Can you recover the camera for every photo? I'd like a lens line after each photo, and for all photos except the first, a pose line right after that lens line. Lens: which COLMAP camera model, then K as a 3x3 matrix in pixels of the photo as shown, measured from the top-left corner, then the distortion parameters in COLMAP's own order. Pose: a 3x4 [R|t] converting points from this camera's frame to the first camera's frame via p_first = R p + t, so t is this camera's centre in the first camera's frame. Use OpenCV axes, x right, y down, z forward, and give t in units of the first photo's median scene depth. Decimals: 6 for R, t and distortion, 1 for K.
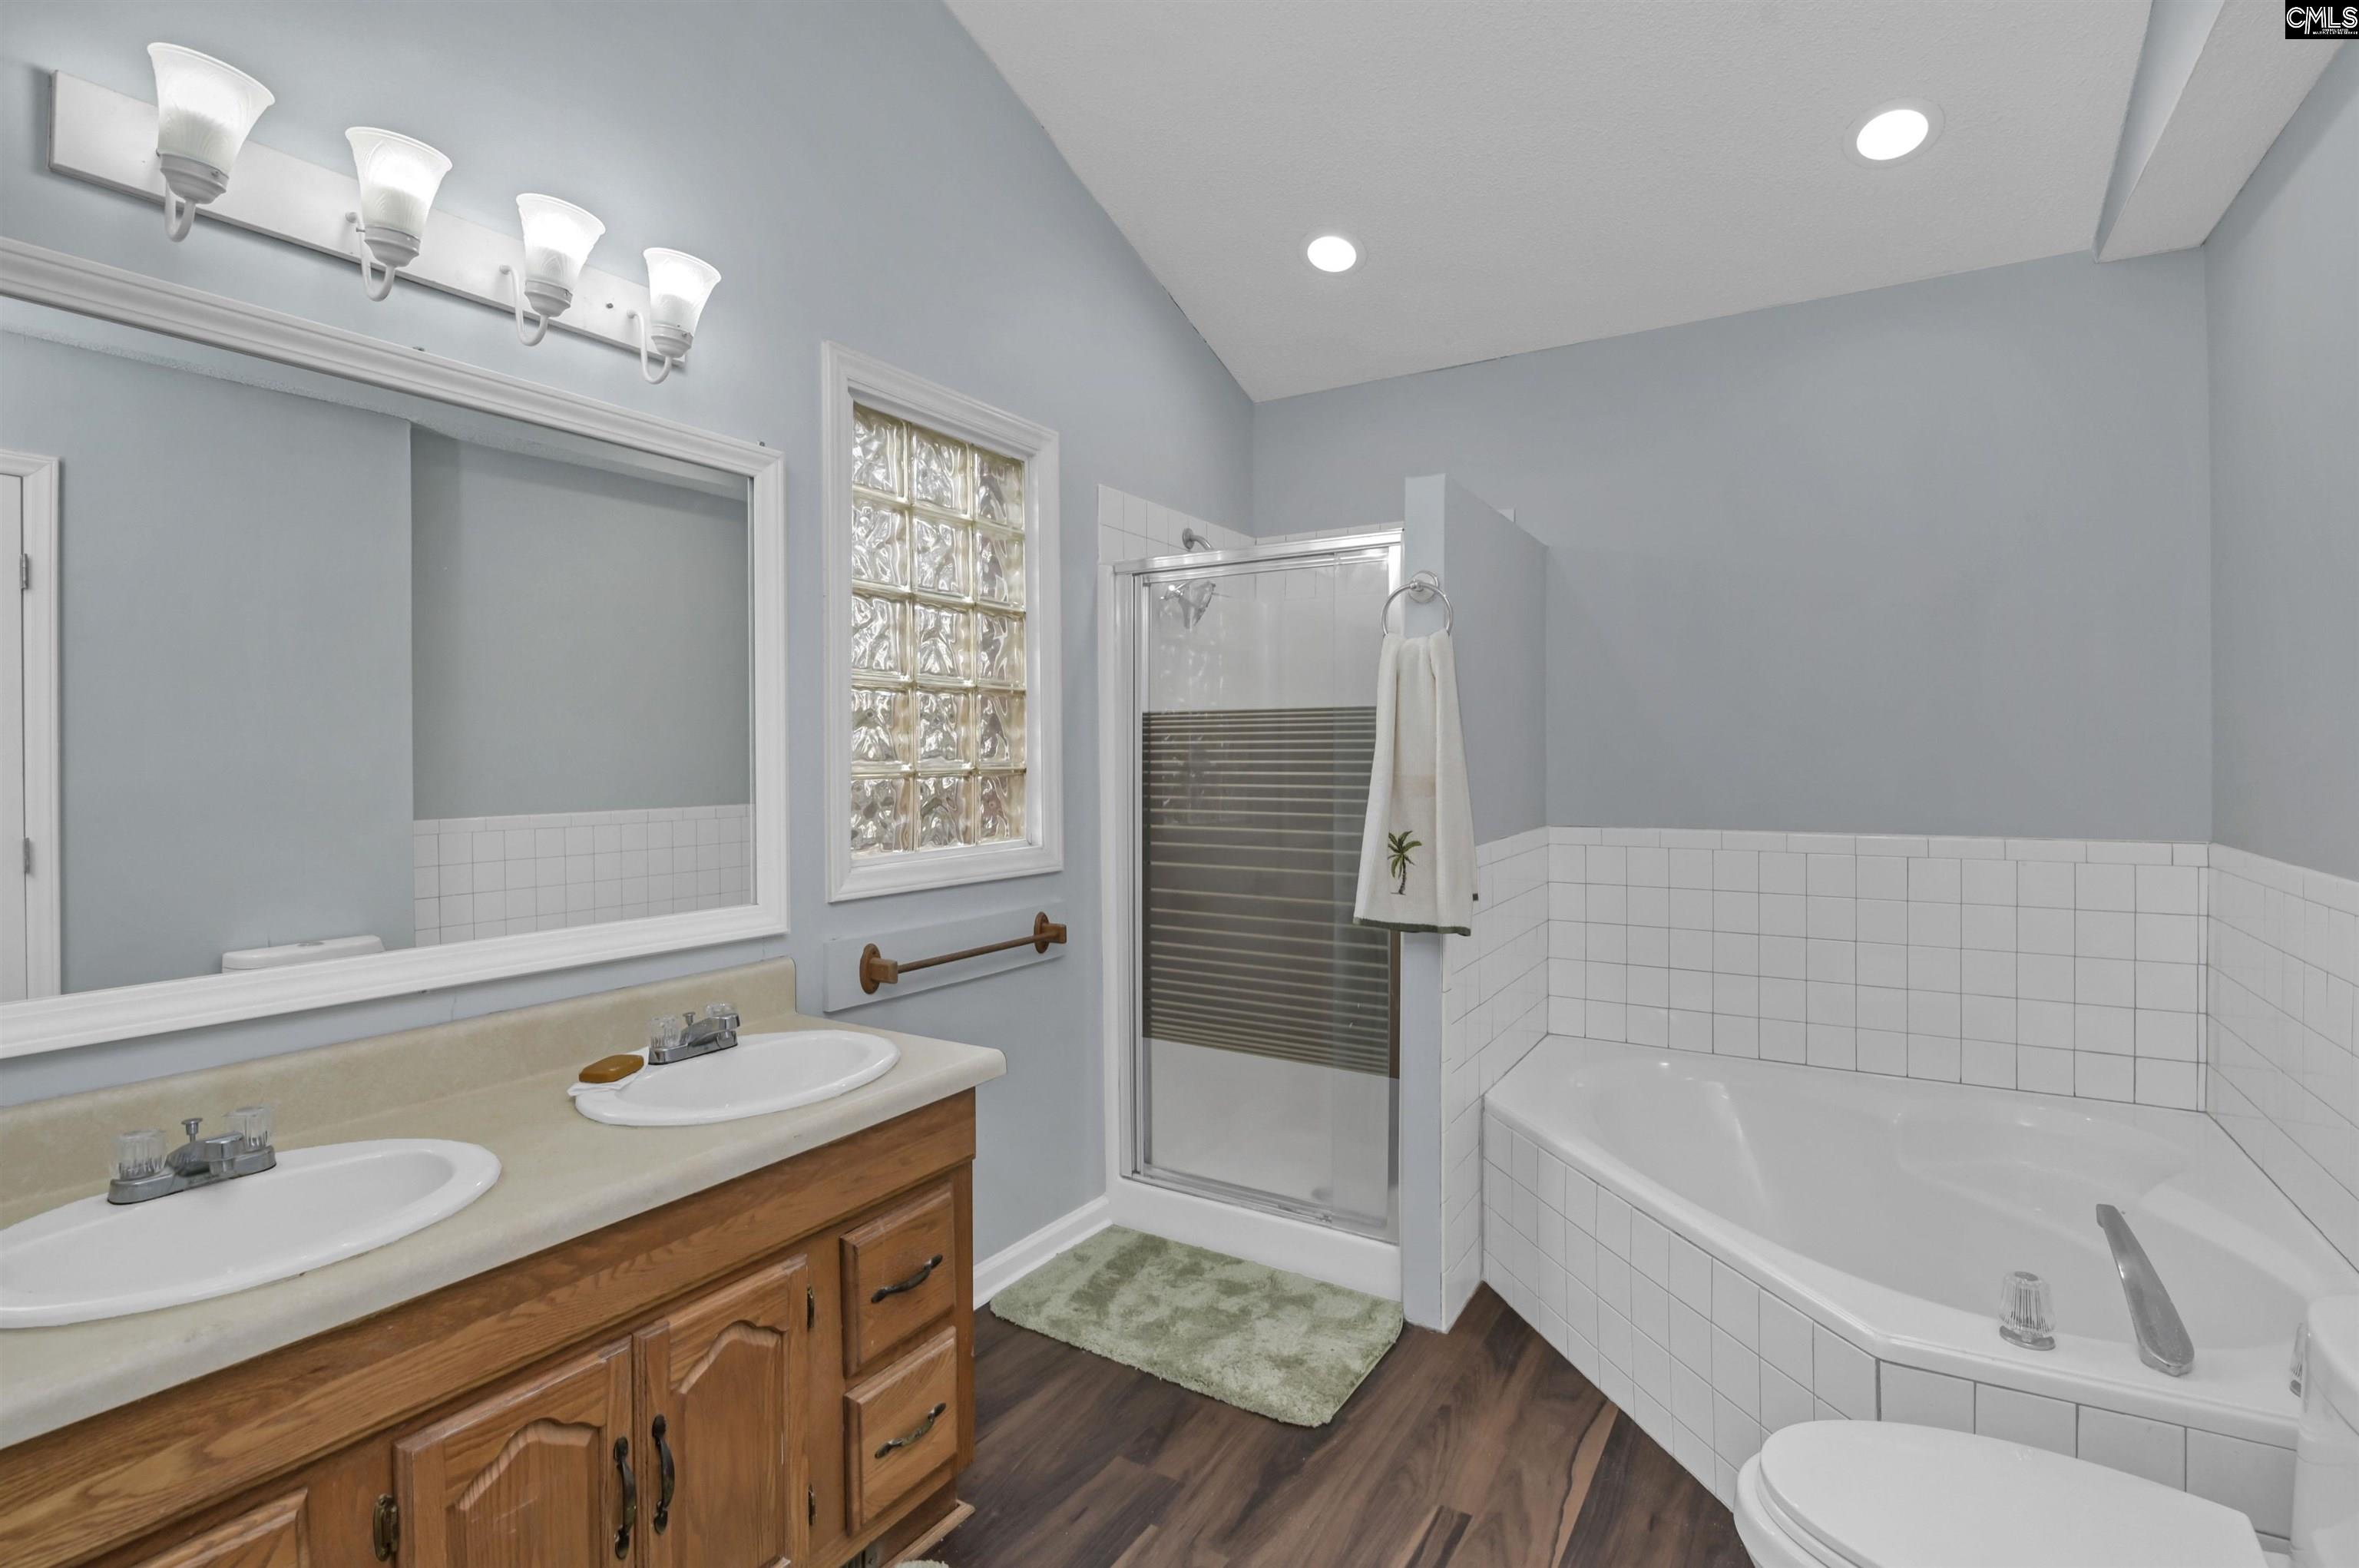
lens RADIAL K [[1109.7, 0, 1188.2], [0, 1109.7, 761.2], [0, 0, 1]] dist [0.000537, -0.011214]
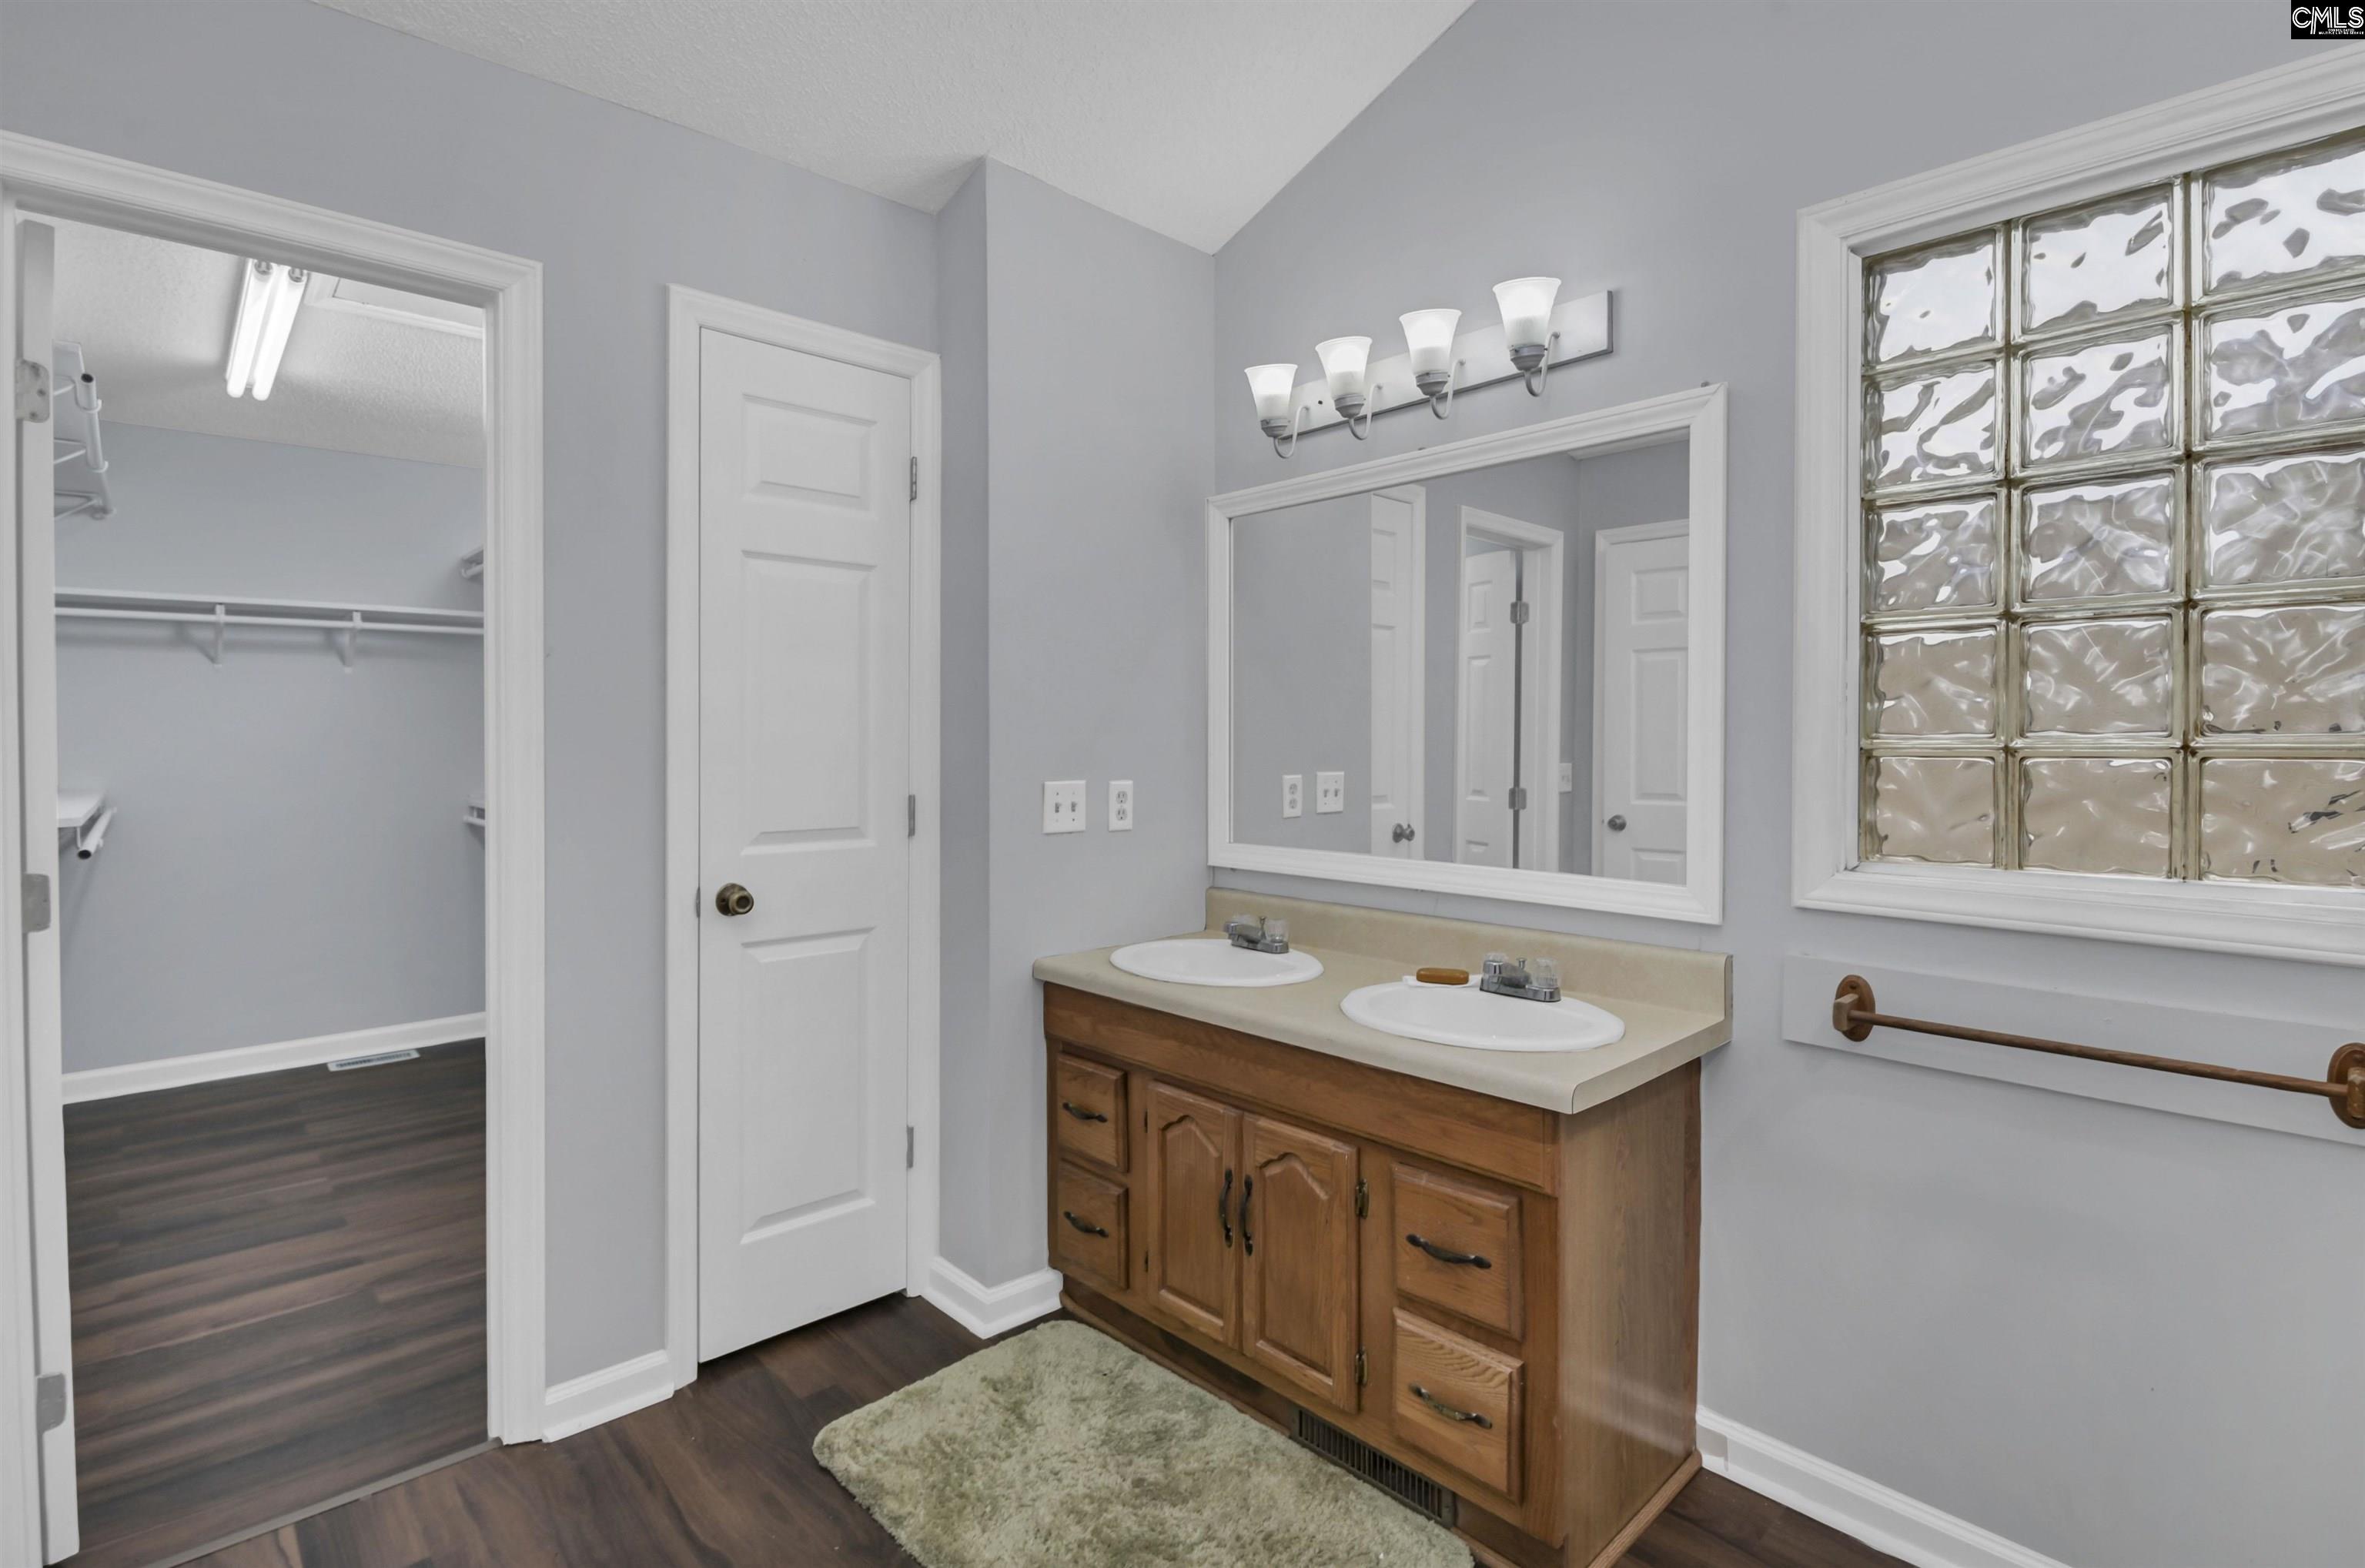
lens RADIAL K [[1112.5, 0, 1191.2], [0, 1112.5, 761.2], [0, 0, 1]] dist [0.000537, -0.011214]
pose [[-0.262714, 0.015595, -0.964748, 0.504217], [-0.004189, 0.999842, 0.017303, 0.007283], [0.964865, 0.008587, -0.262608, 0.686156]]
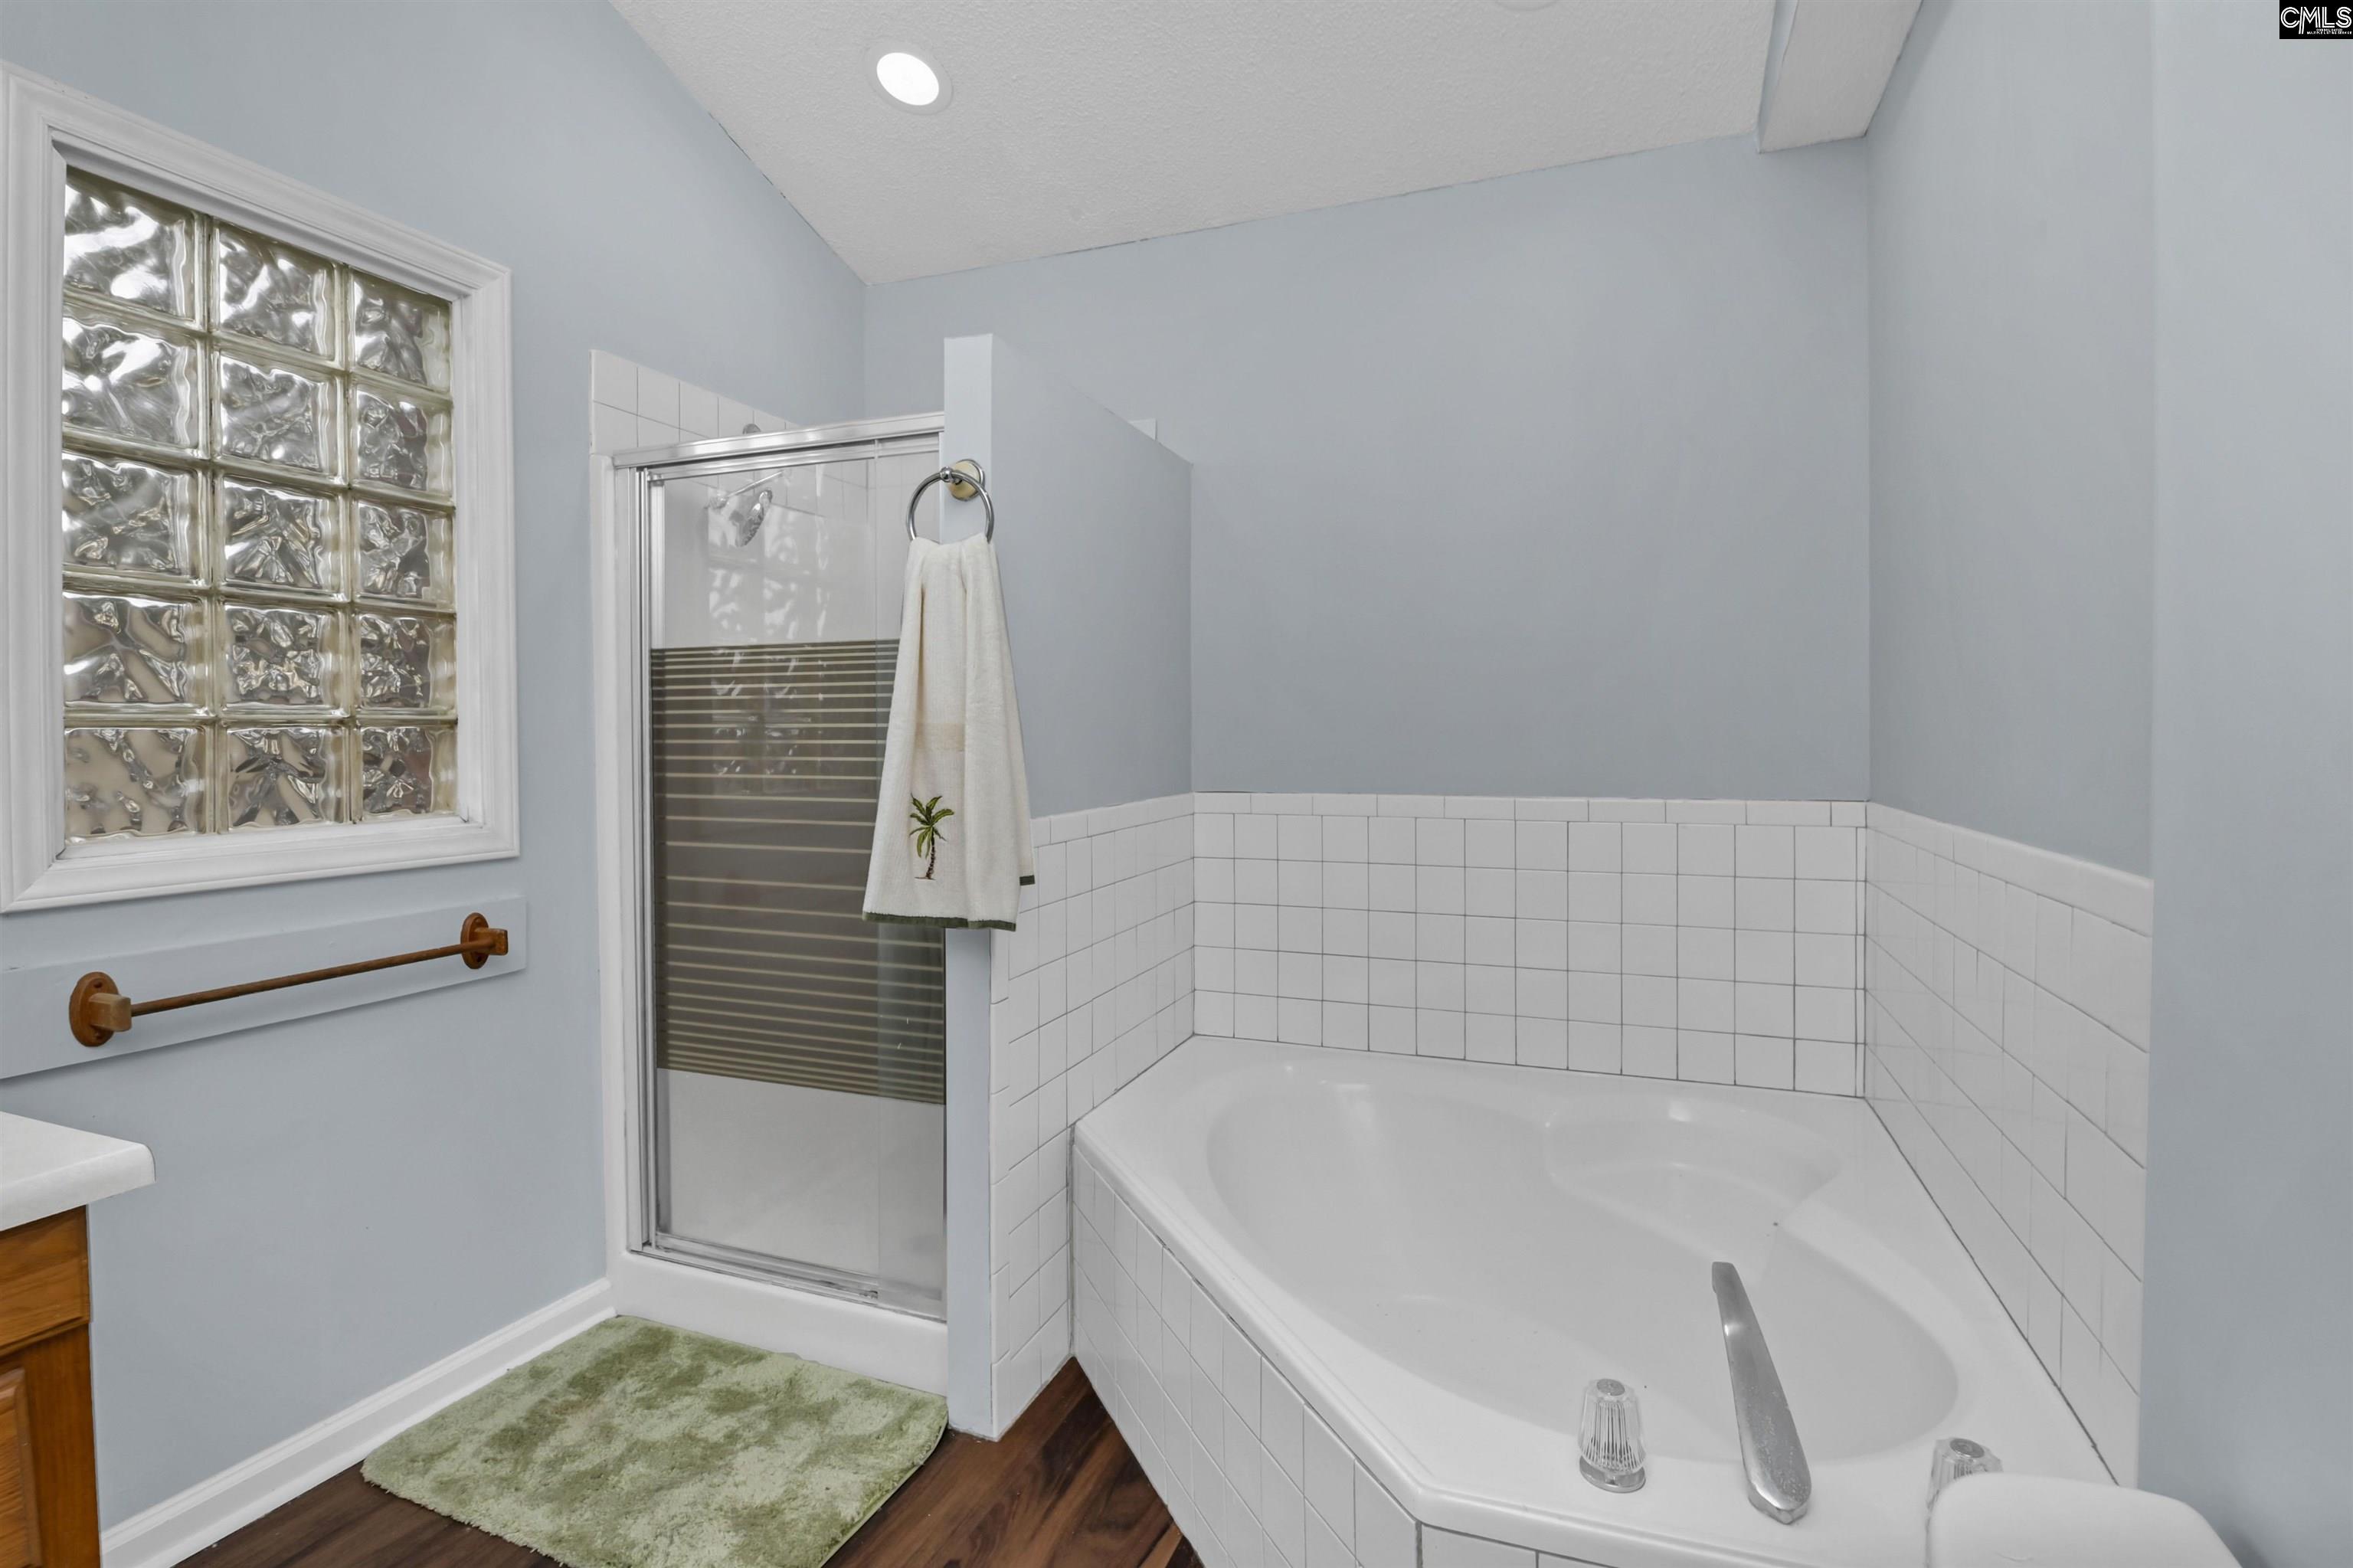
lens RADIAL K [[1131.4, 0, 1178.5], [0, 1131.4, 744.9], [0, 0, 1]] dist [0.001752, -0.011613]
pose [[0.983802, -0.003373, 0.179229, 0.214238], [0.002073, 0.999970, 0.007437, 0.021419], [-0.179249, -0.006945, 0.983779, 0.196691]]
